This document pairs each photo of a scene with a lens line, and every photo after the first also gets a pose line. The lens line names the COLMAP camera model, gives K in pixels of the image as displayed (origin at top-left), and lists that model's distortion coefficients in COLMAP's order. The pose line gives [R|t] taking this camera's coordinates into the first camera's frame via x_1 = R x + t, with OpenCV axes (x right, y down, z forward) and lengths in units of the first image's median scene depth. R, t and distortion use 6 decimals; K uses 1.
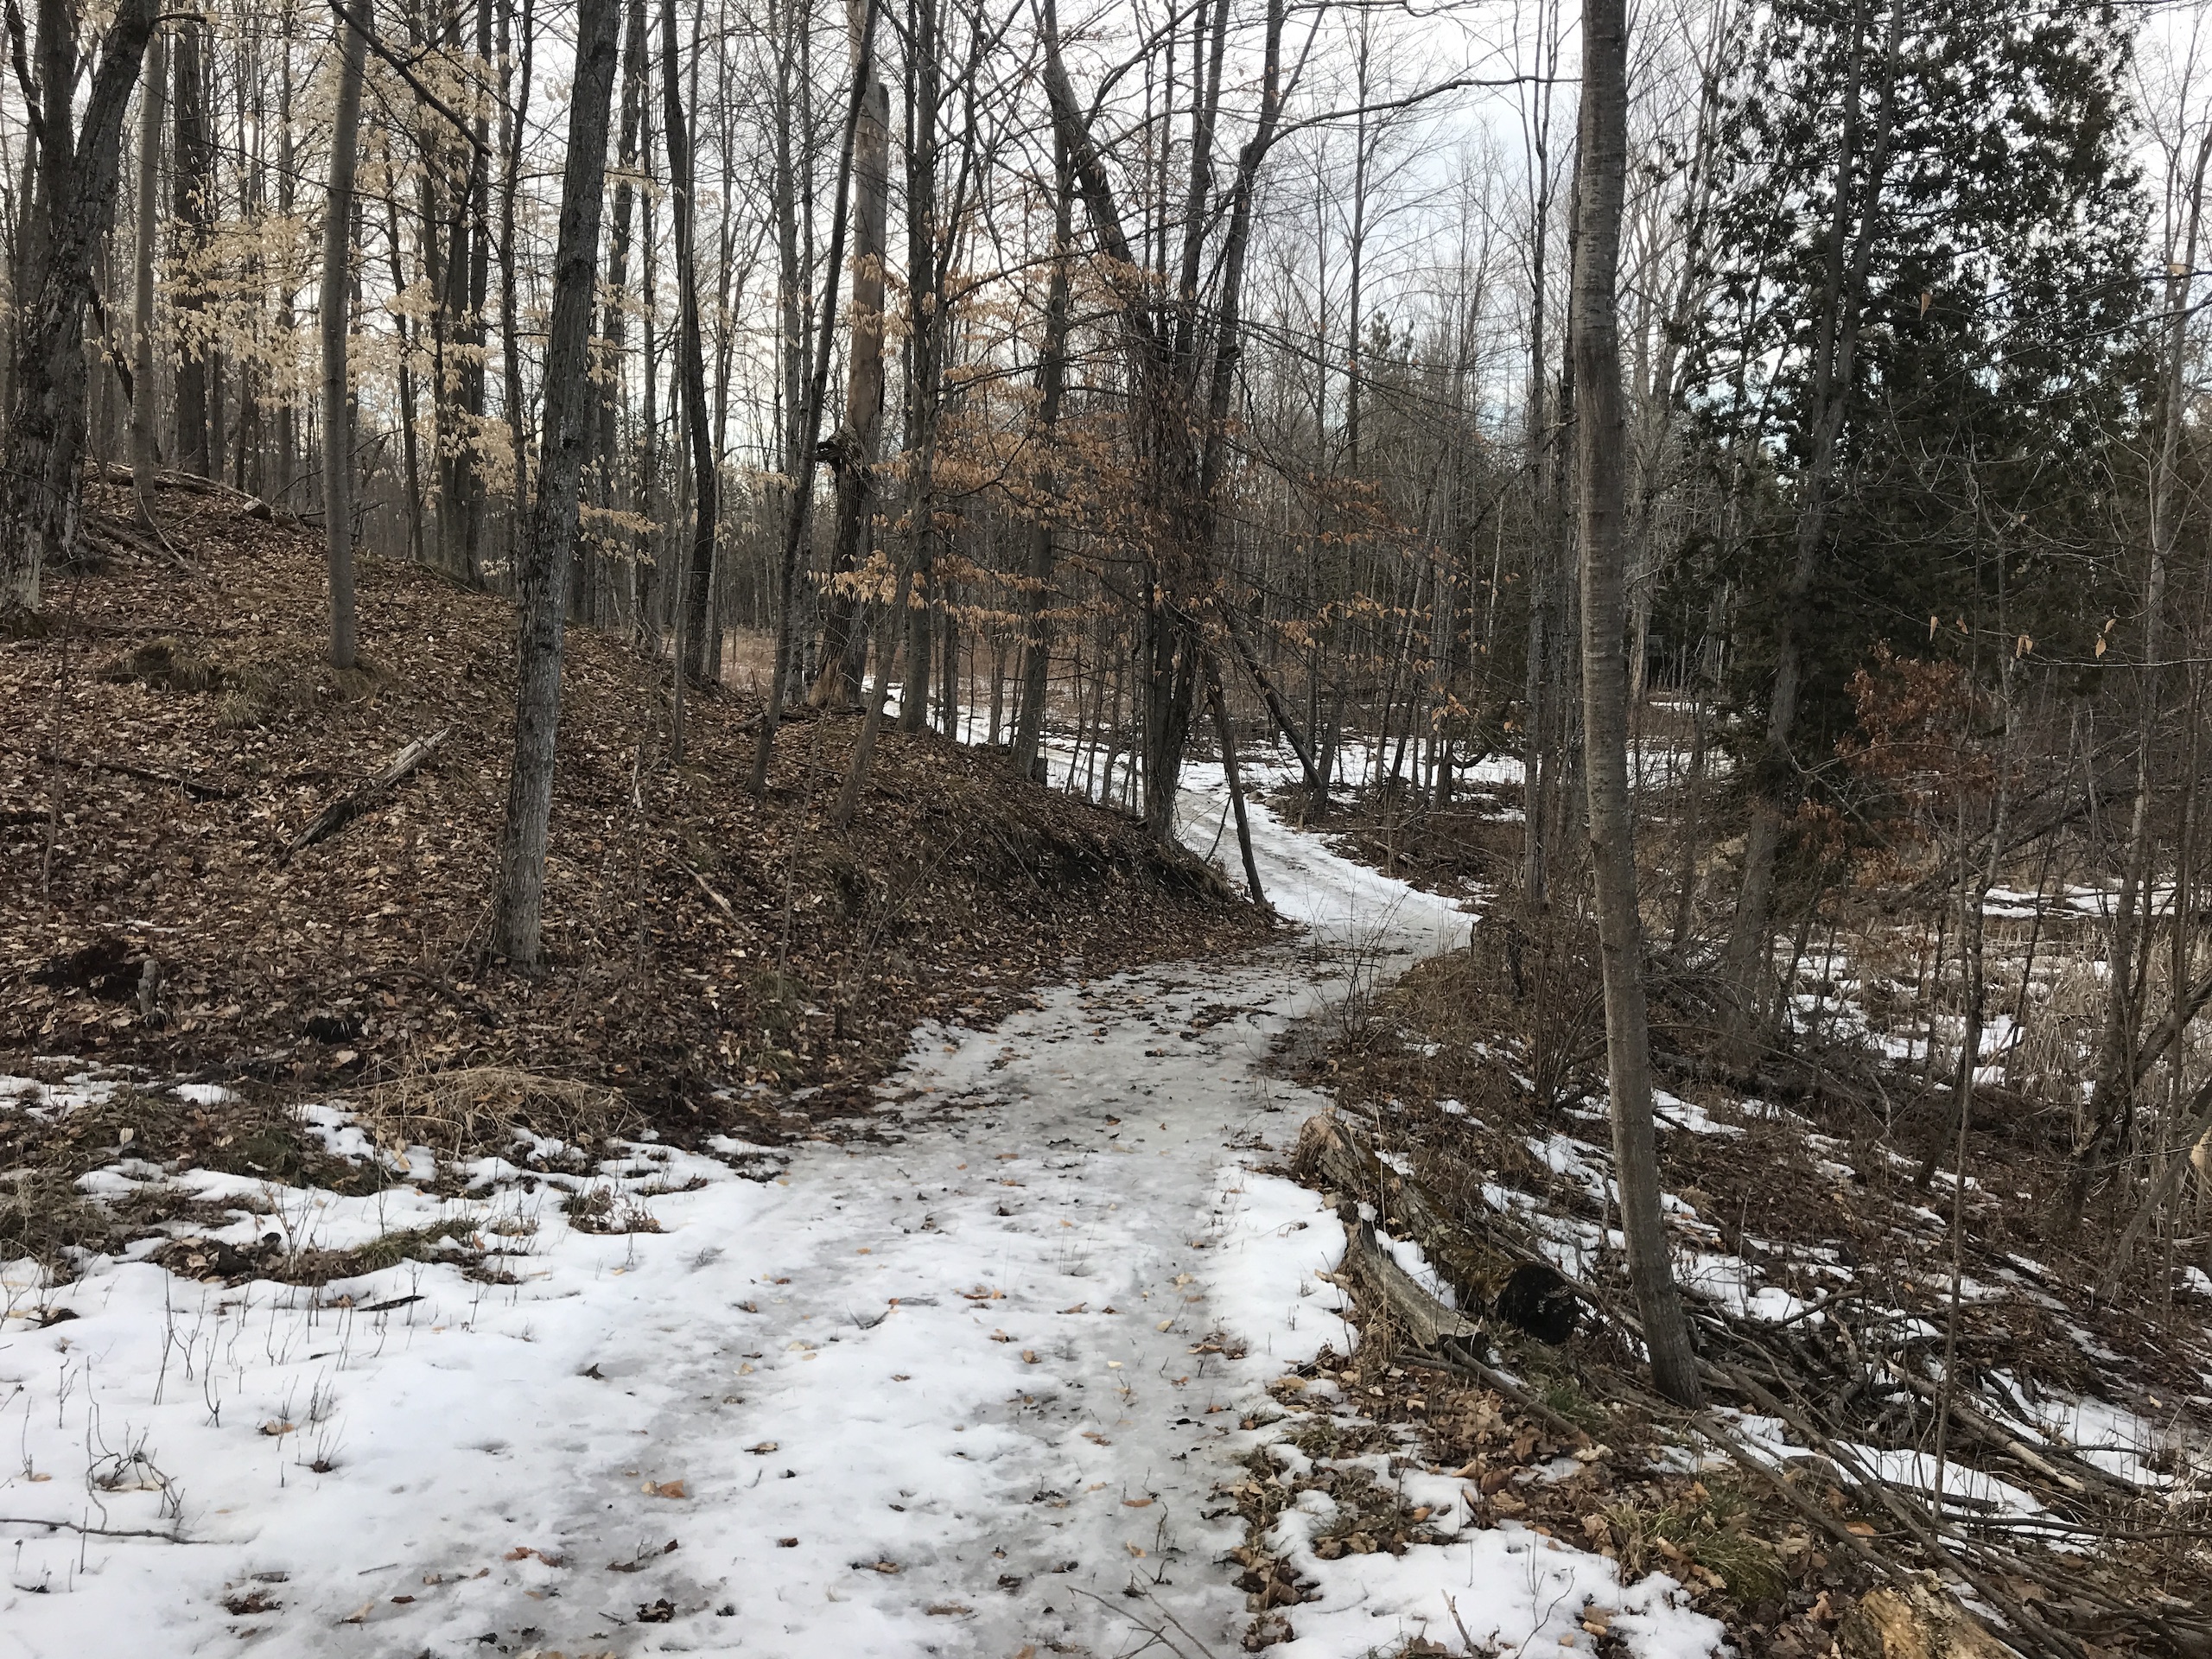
lens RADIAL K [[1794.5, 0, 1101.9], [0, 1794.5, 826.3], [0, 0, 1]] dist [0.009962, 0.002270]
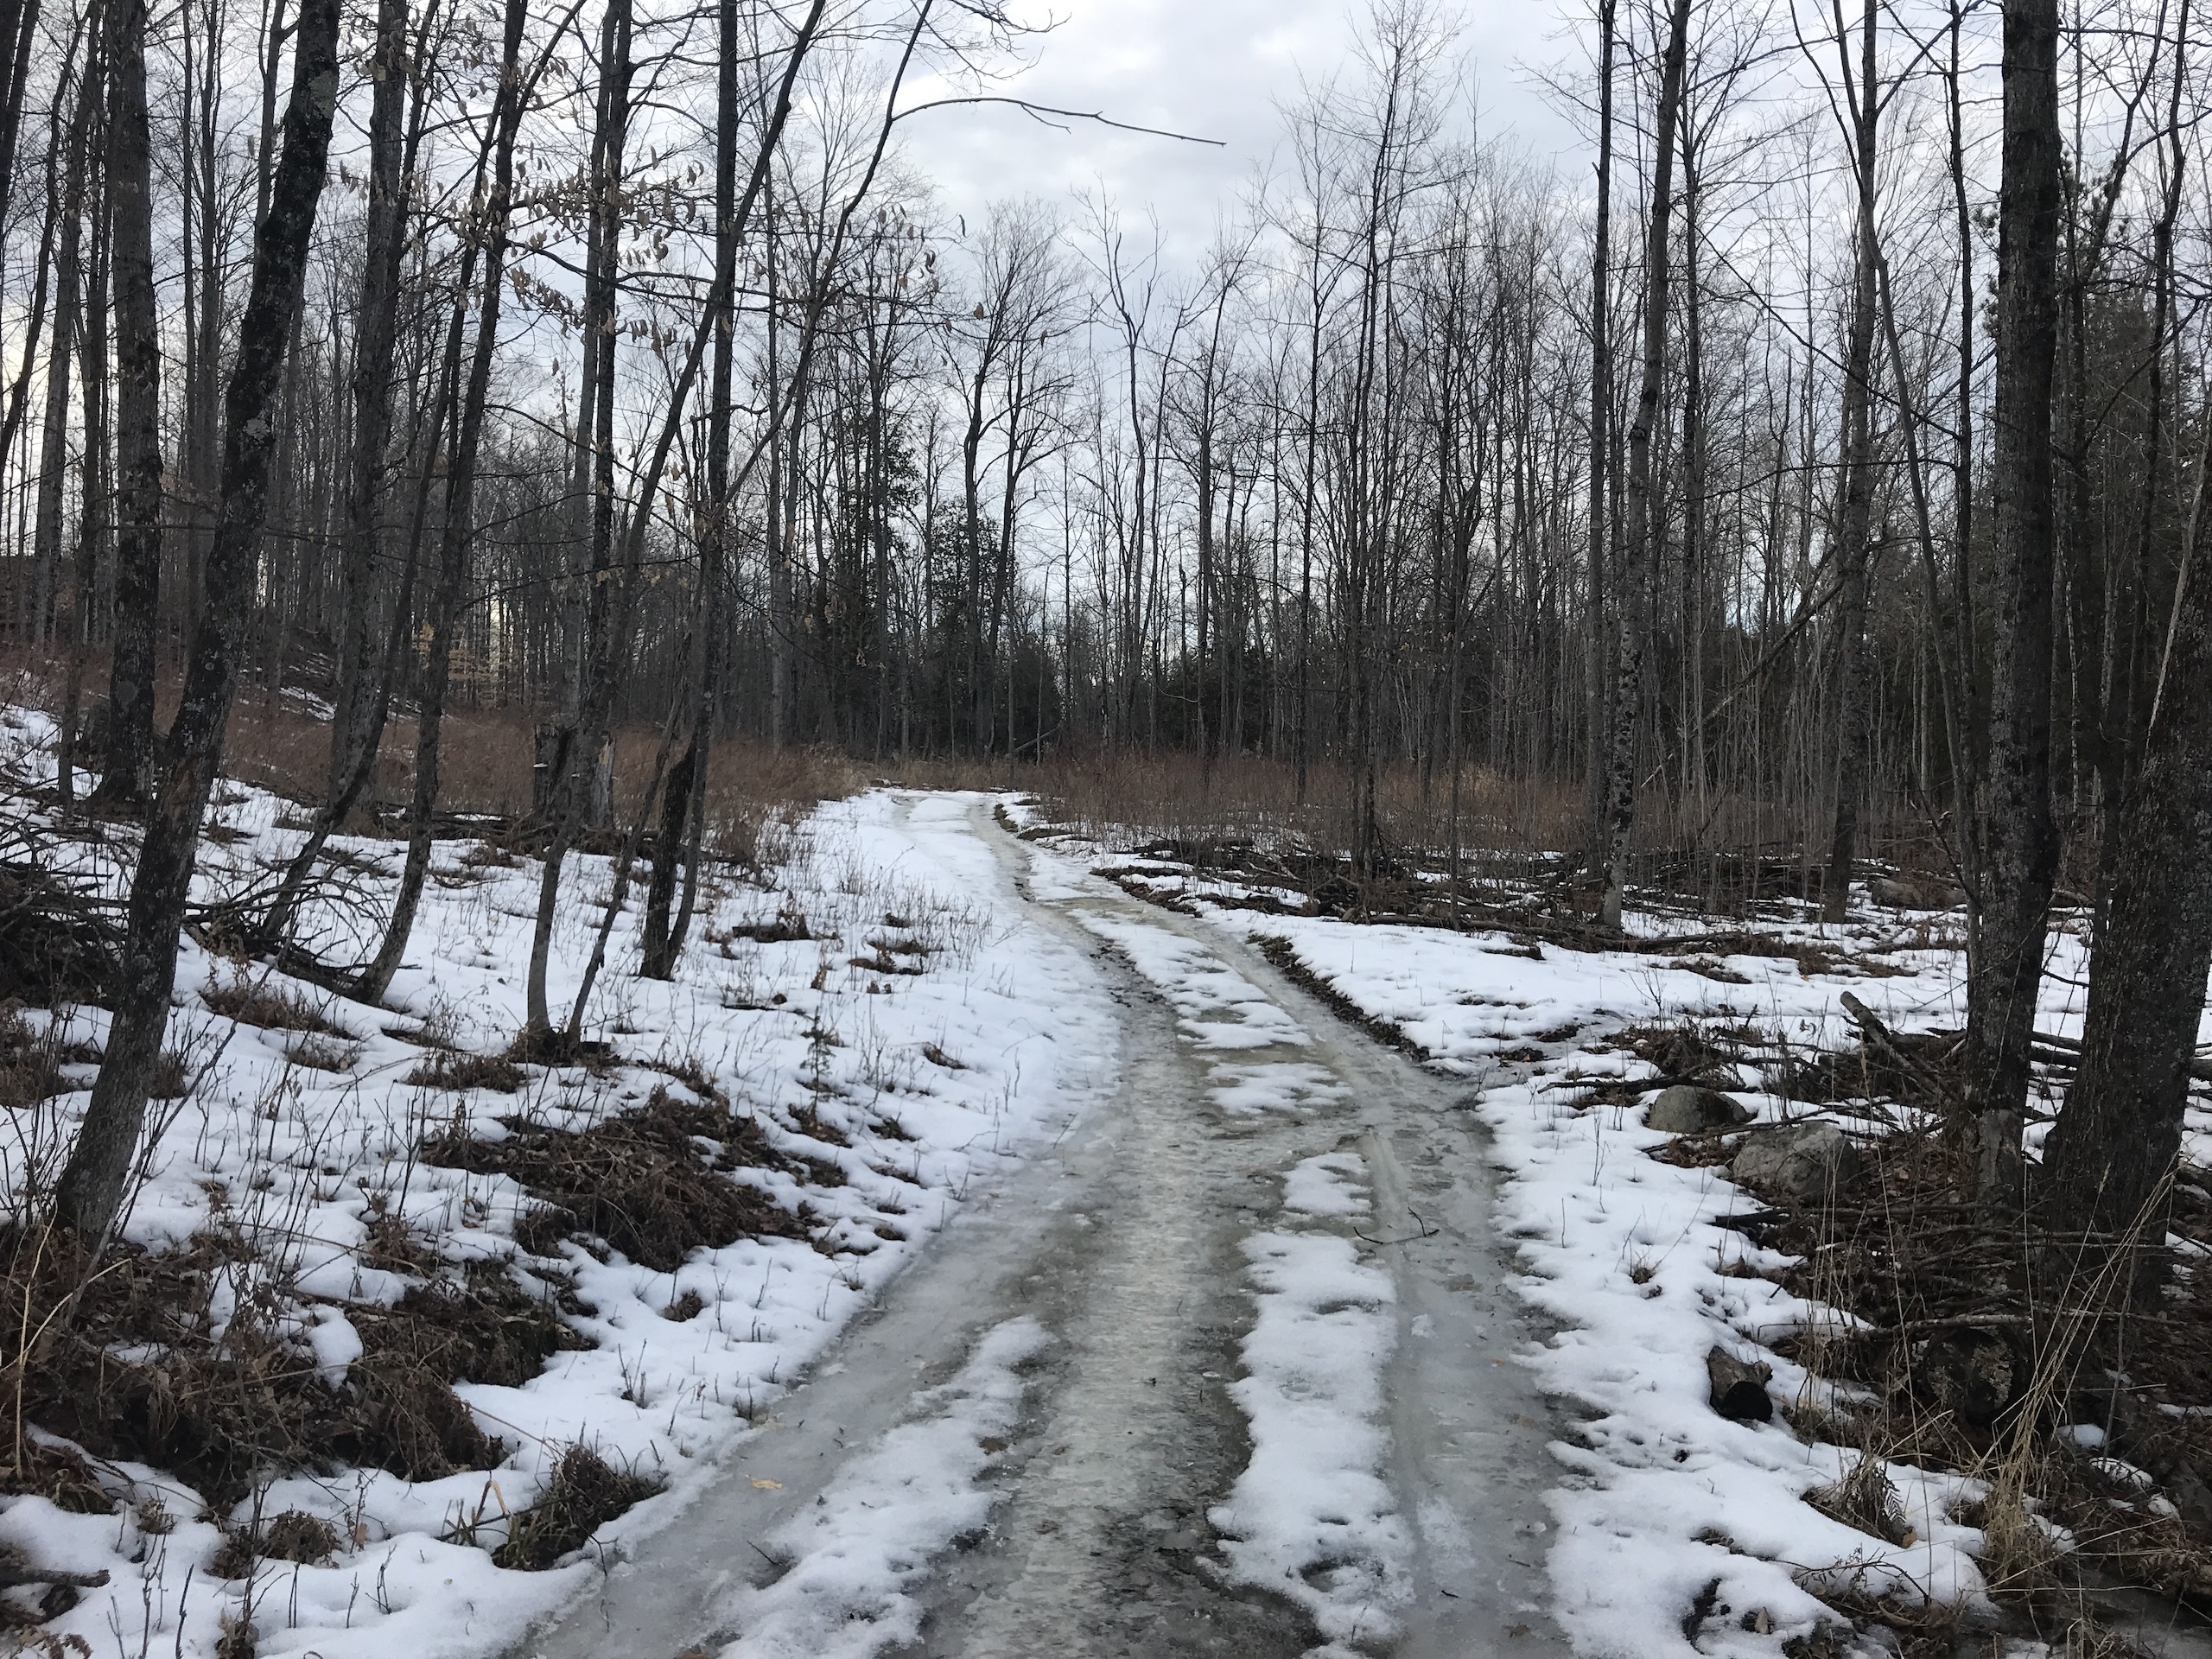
lens RADIAL K [[1794.5, 0, 1106.2], [0, 1794.5, 828.9], [0, 0, 1]] dist [0.009962, 0.002270]
pose [[0.953265, -0.008855, -0.302006, 0.066281], [-0.026257, 0.993361, -0.112002, -0.018380], [0.300993, 0.114697, 0.946704, 0.620779]]
